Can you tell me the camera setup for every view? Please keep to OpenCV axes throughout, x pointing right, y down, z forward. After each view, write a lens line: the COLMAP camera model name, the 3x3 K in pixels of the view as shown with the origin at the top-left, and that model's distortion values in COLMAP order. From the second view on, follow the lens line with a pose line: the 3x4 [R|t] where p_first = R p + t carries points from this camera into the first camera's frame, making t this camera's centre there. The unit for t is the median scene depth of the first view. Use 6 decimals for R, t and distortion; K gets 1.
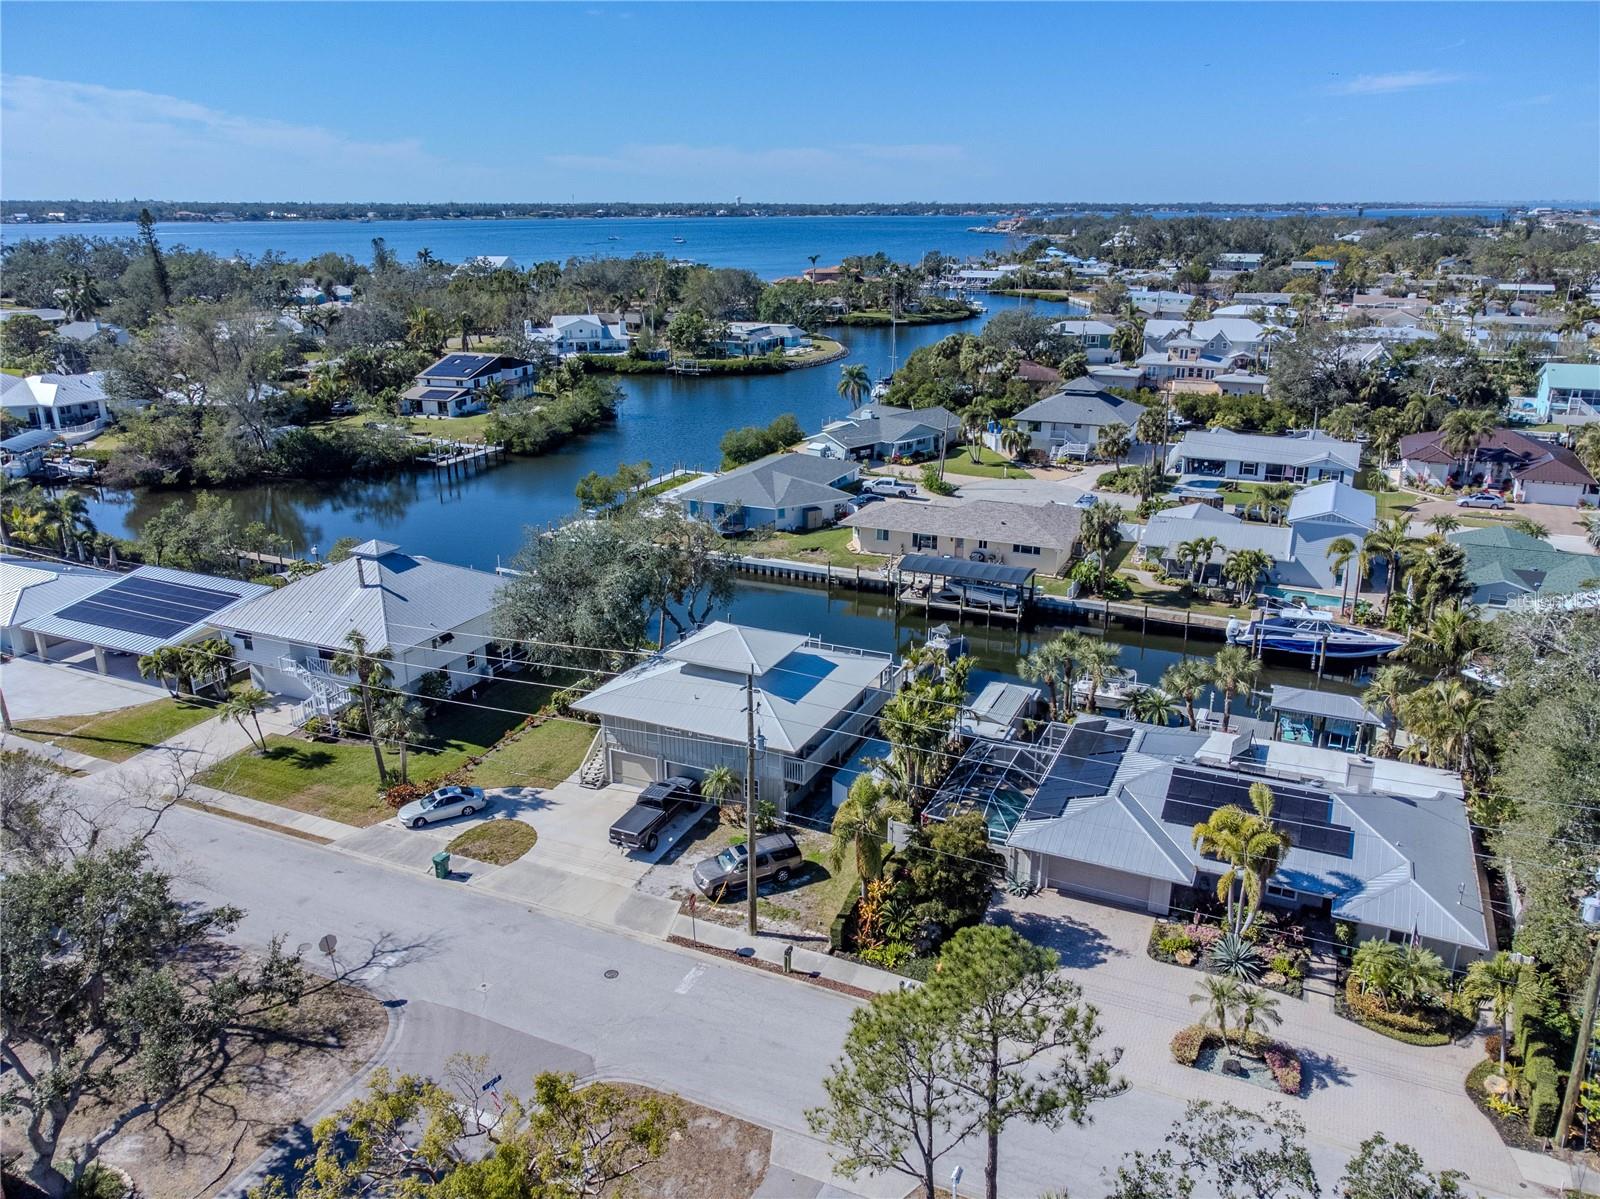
lens RADIAL K [[1114.0, 0, 800.0], [0, 1114.0, 599.5], [0, 0, 1]] dist [0.003178, 0.031046]
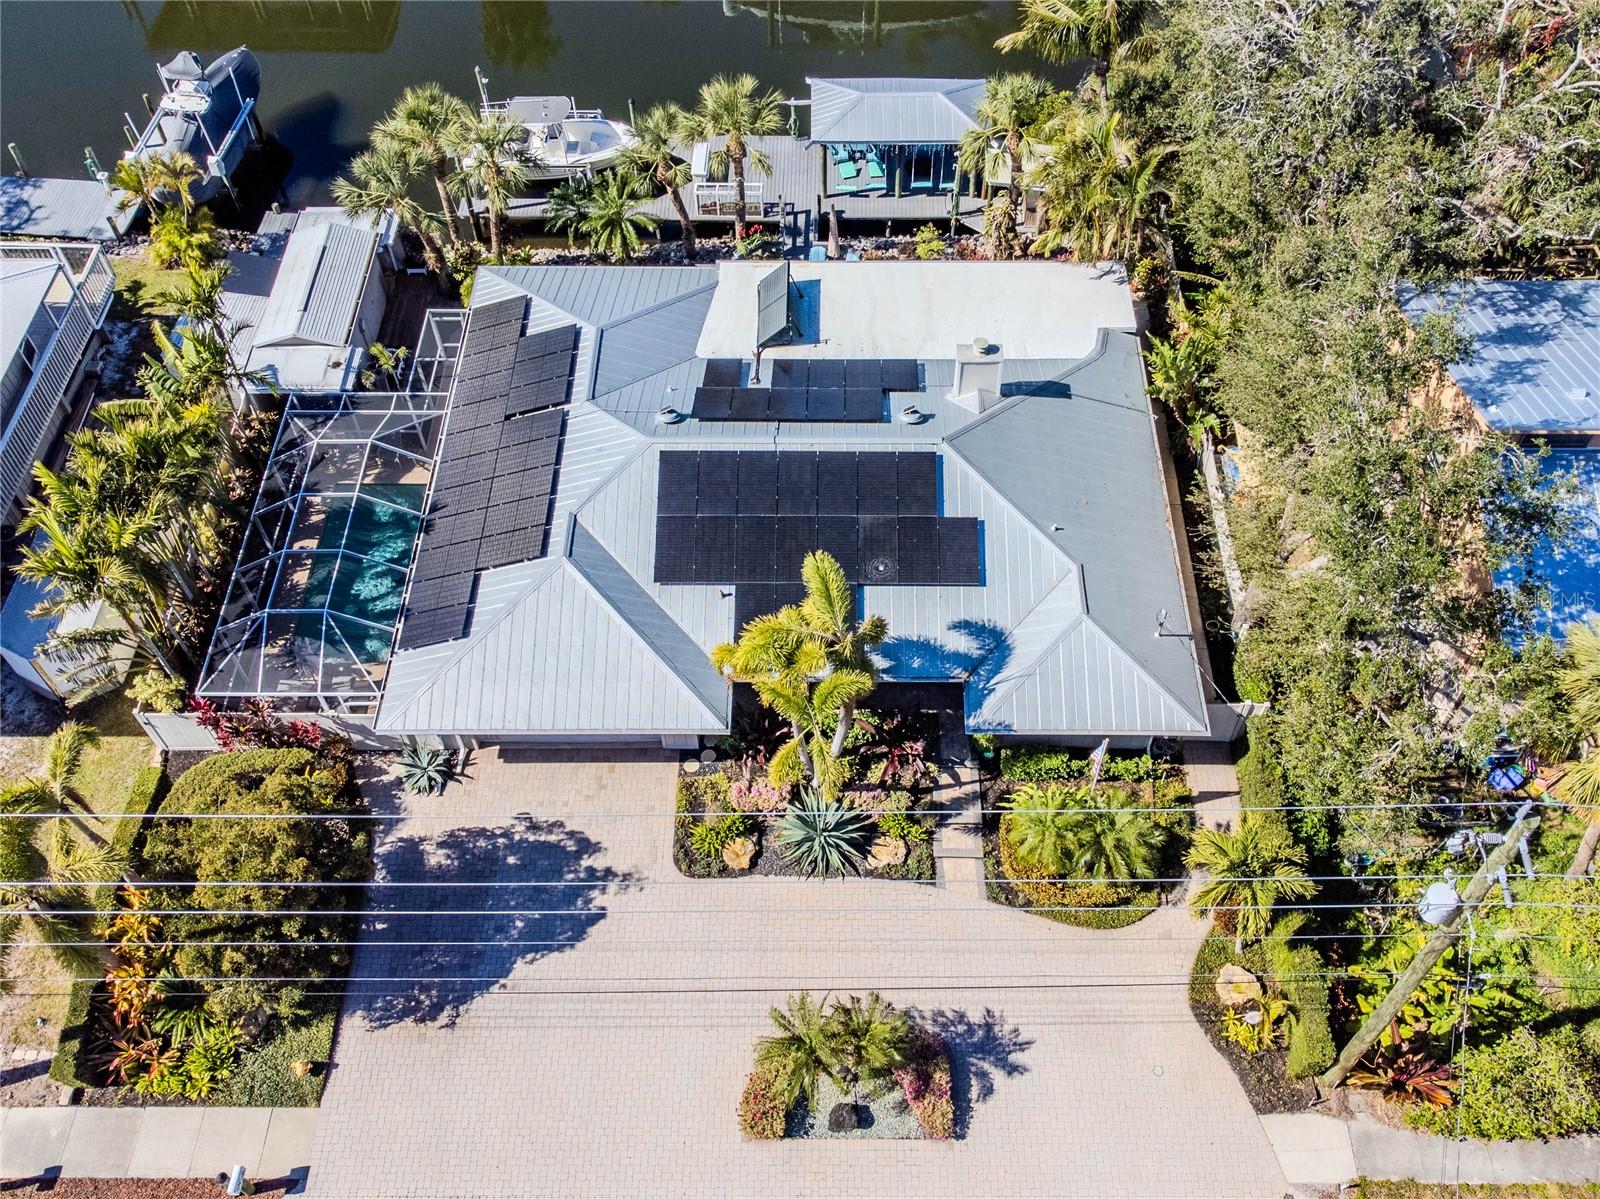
lens RADIAL K [[1455.7, 0, 792.9], [0, 1455.7, 516.0], [0, 0, 1]] dist [0.021116, -0.010381]
pose [[0.908329, -0.329375, 0.257780, 0.233633], [0.145834, 0.827049, 0.542883, -0.200399], [-0.392009, -0.455524, 0.799267, 0.479673]]
